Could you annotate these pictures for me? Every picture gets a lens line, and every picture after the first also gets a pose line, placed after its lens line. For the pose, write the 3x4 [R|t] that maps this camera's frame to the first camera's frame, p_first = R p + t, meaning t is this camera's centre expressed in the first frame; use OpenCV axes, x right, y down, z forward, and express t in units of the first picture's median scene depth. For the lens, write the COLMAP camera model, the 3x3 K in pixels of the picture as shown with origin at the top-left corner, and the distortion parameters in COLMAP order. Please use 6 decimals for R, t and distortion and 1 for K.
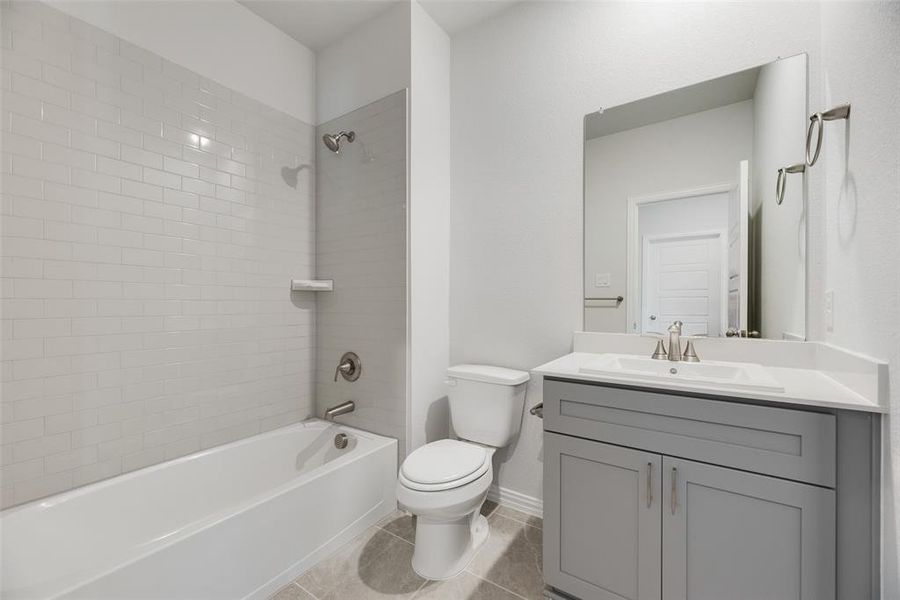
lens RADIAL K [[361.9, 0, 450.1], [0, 361.9, 300.4], [0, 0, 1]] dist [0.003997, -0.000830]
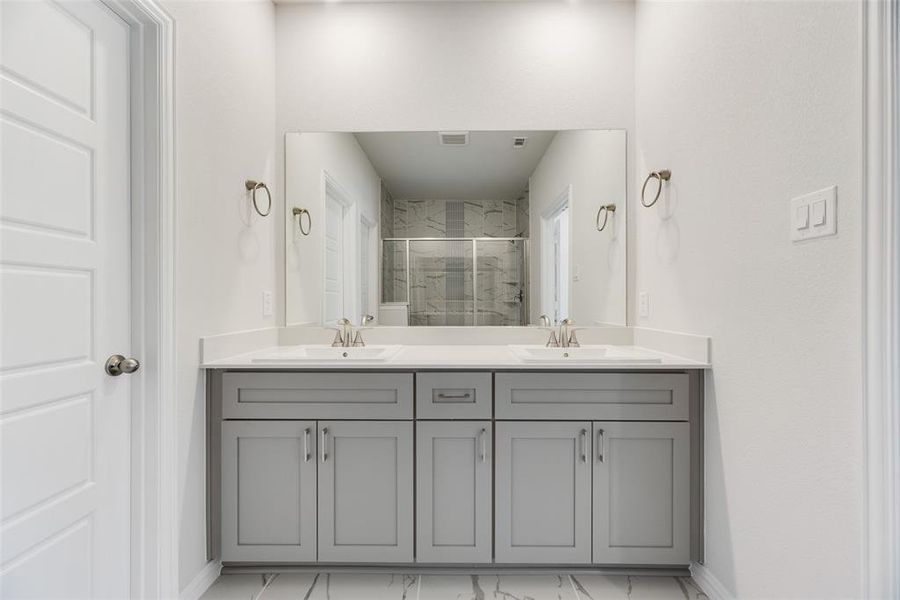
lens RADIAL K [[361.9, 0, 450.7], [0, 361.9, 303.2], [0, 0, 1]] dist [0.003997, -0.000830]
pose [[0.837149, -0.000680, 0.546975, -0.496659], [-0.003378, 0.999974, 0.006414, 0.008745], [-0.546965, -0.007217, 0.837125, 0.210108]]
